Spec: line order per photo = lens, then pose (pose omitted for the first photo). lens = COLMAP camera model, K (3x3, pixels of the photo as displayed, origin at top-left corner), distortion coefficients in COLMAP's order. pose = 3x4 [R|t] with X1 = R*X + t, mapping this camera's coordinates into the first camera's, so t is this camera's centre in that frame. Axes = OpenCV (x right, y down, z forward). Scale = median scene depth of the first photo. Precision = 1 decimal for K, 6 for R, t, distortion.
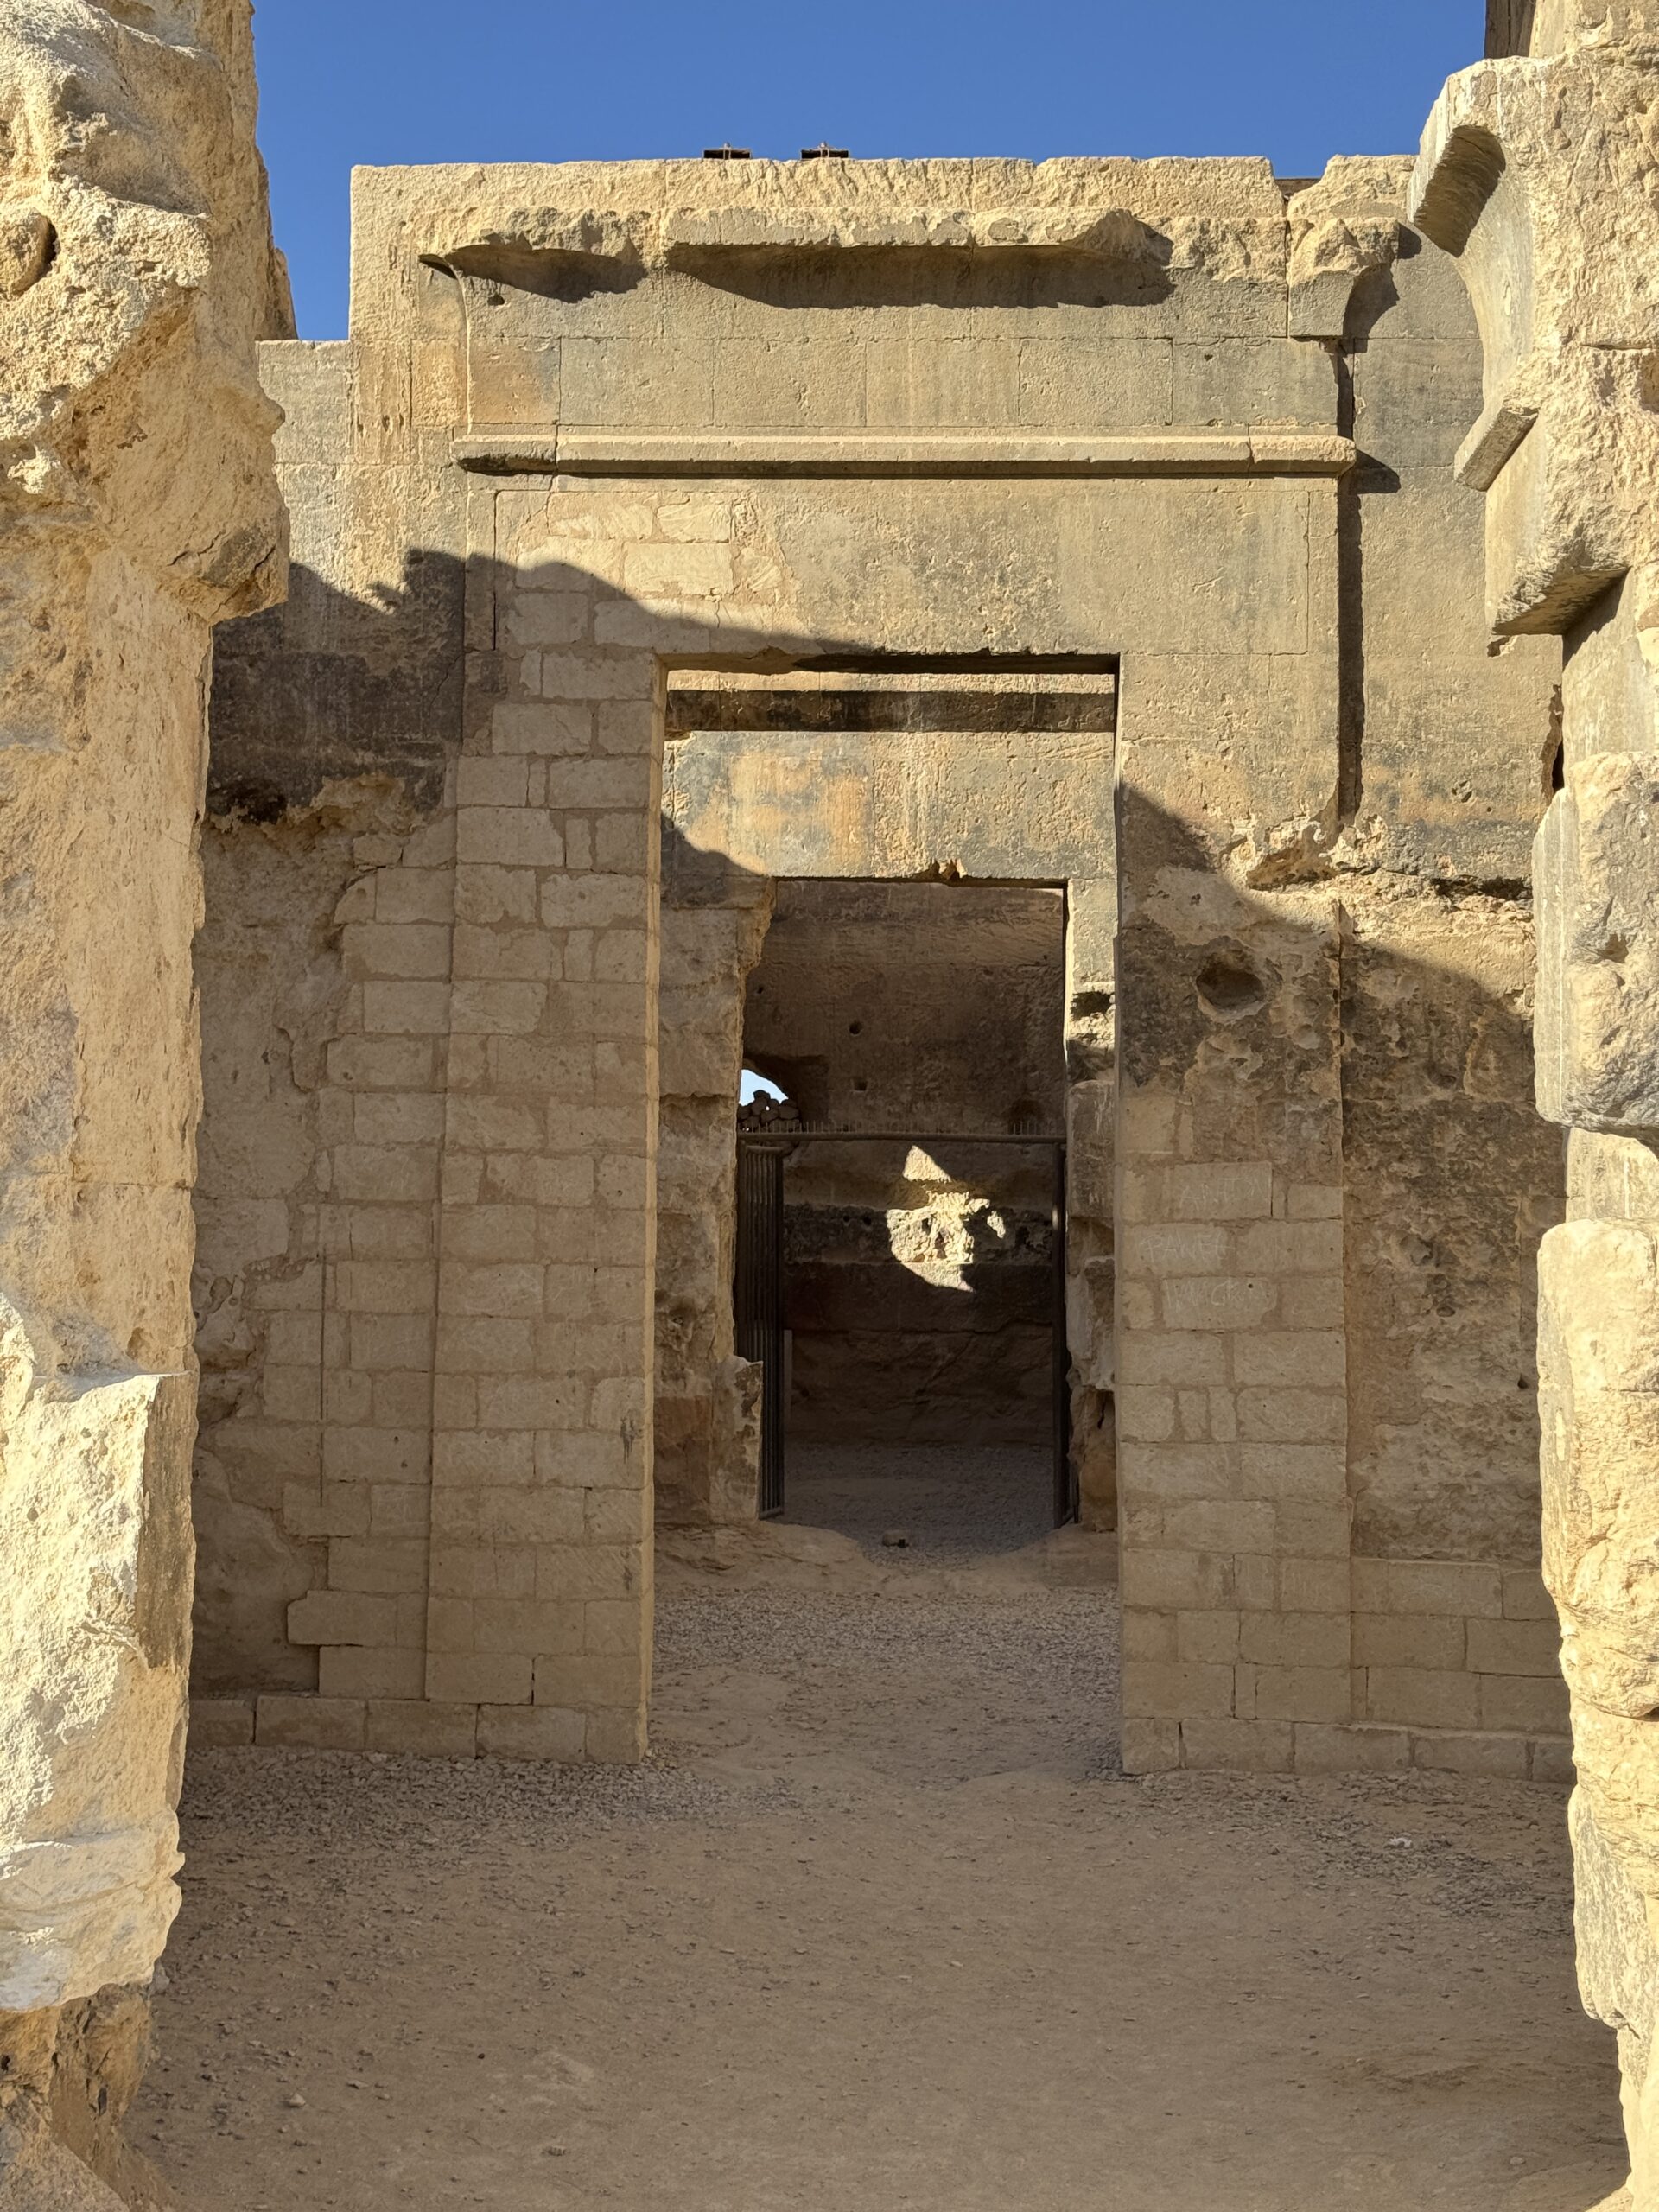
lens RADIAL K [[3108.3, 0, 862.7], [0, 3108.3, 1109.6], [0, 0, 1]] dist [0.102880, 0.000000]
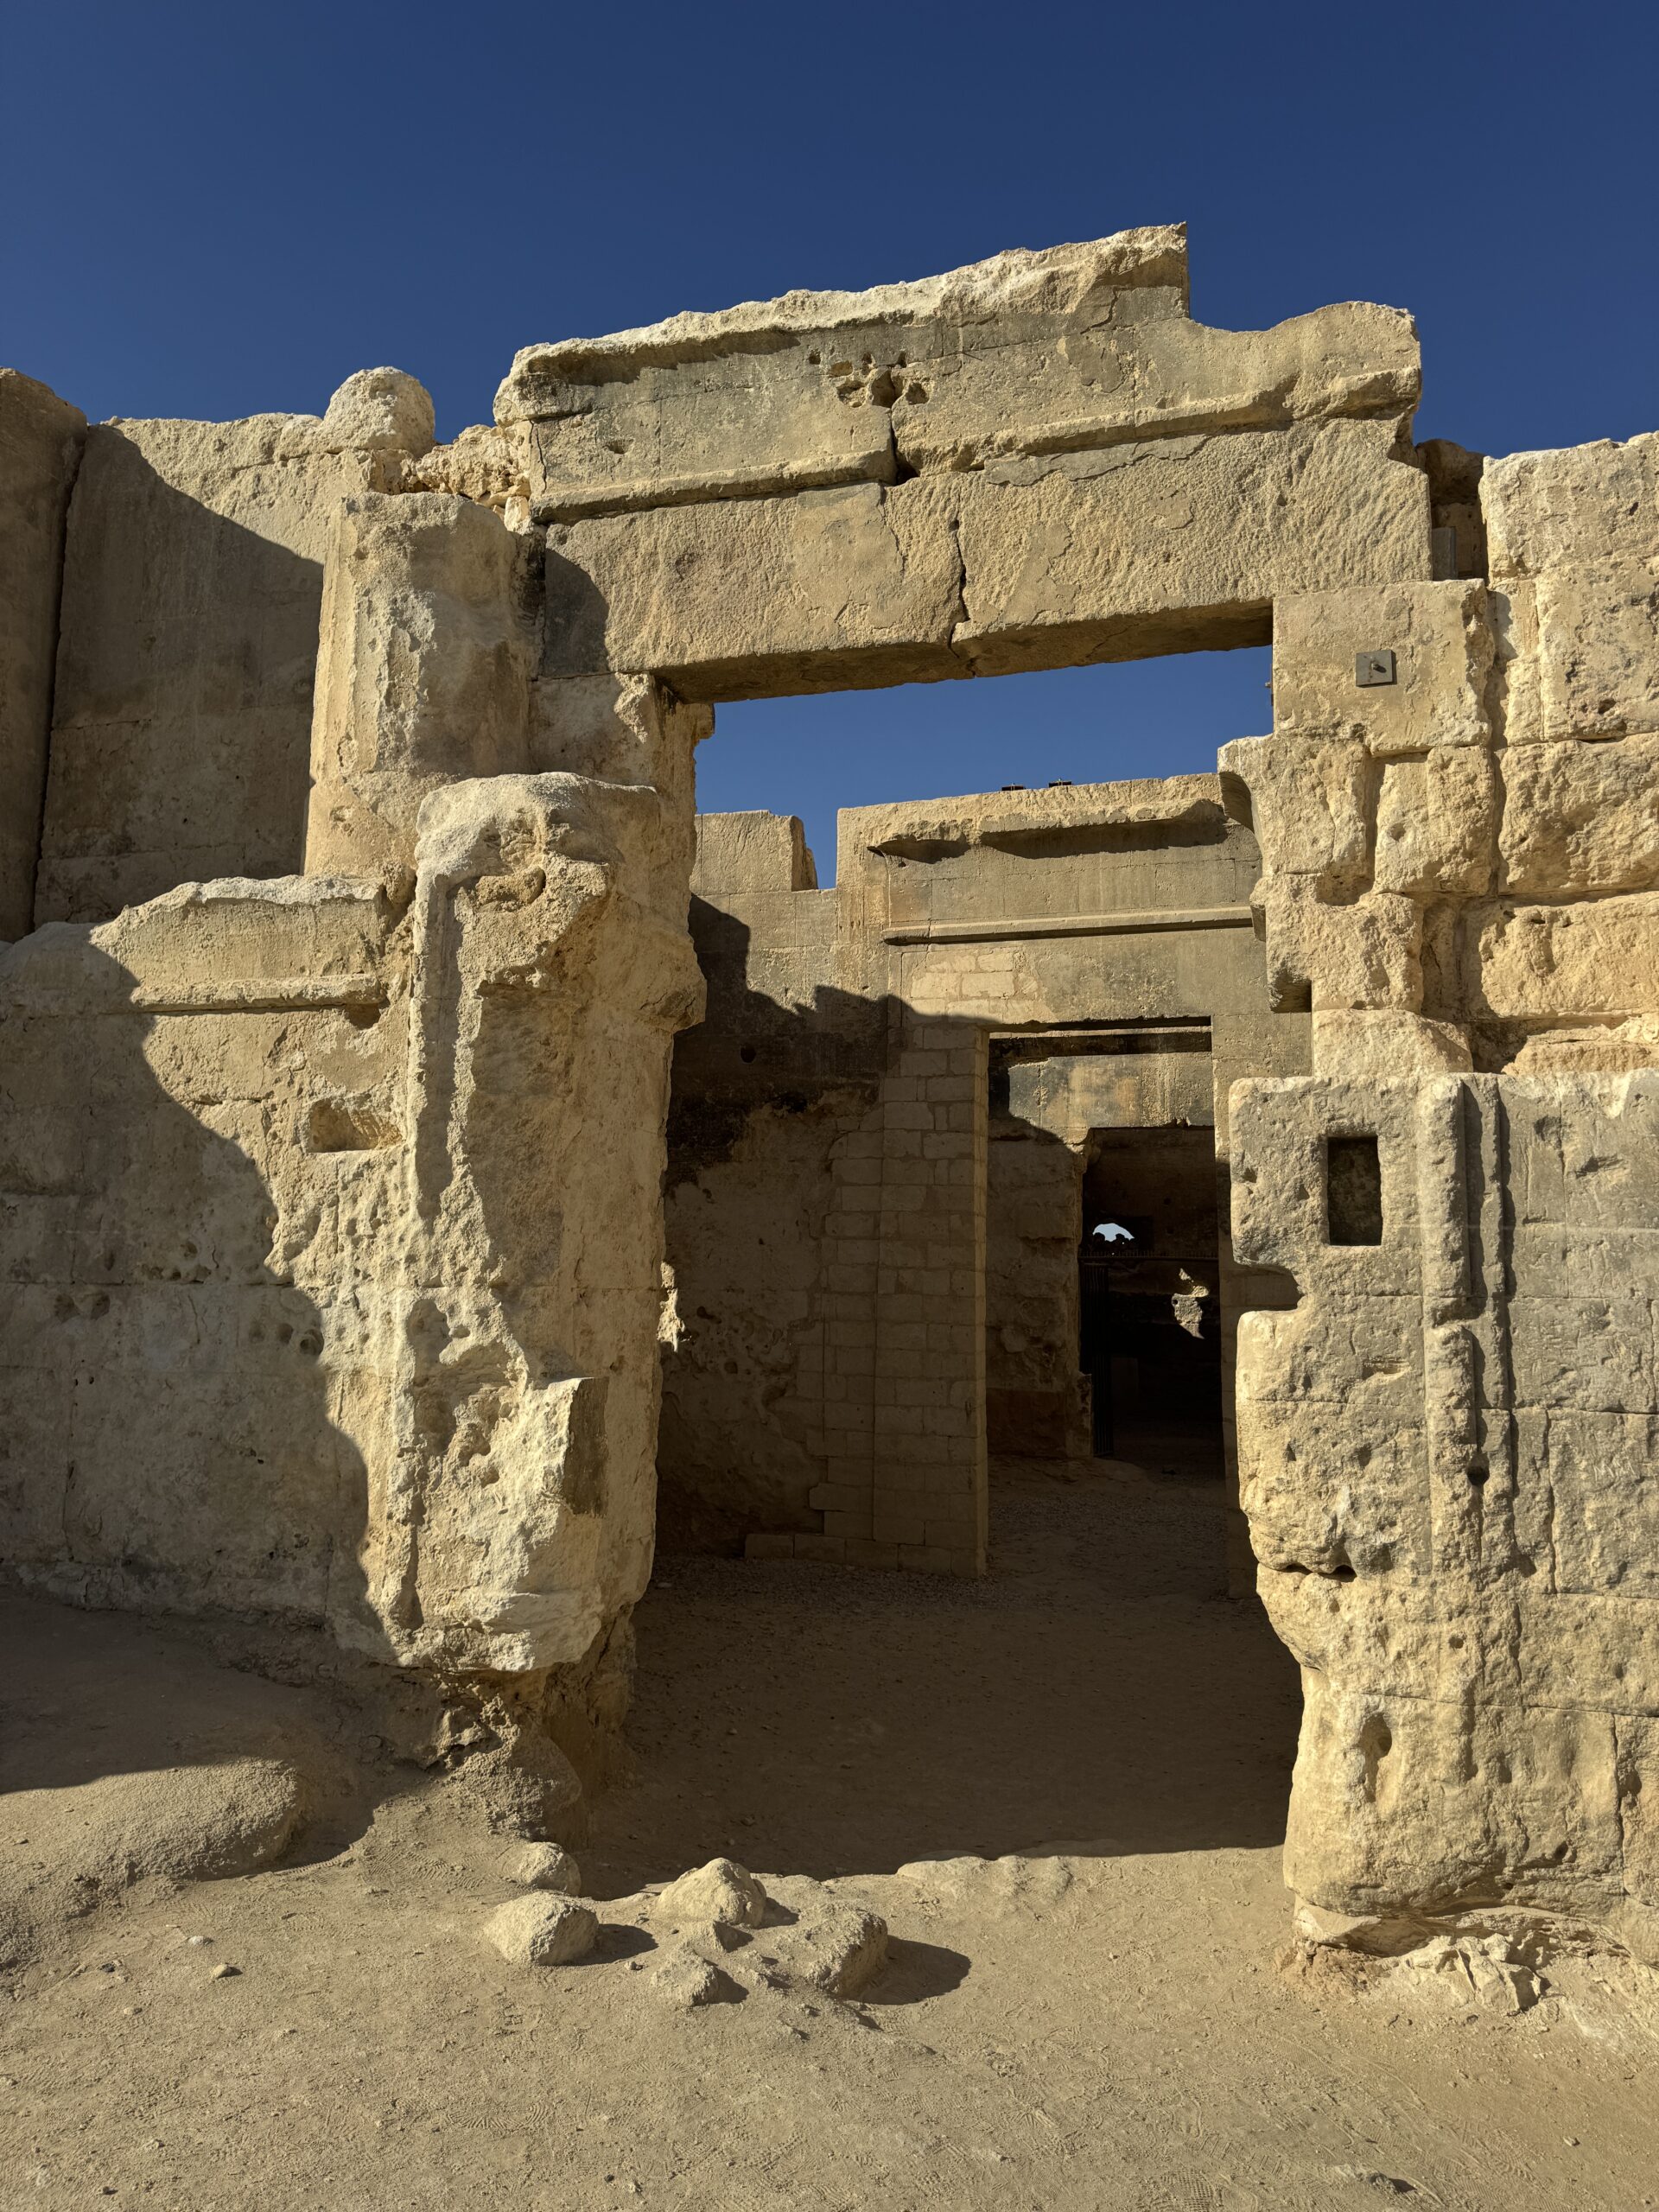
lens RADIAL K [[1562.2, 0, 839.7], [0, 1562.2, 1097.2], [0, 0, 1]] dist [0.072793, -0.033182]
pose [[0.967283, -0.028648, -0.252077, 0.105480], [0.005542, 0.995753, -0.091901, -0.004494], [0.253640, 0.087497, 0.963333, -0.016797]]
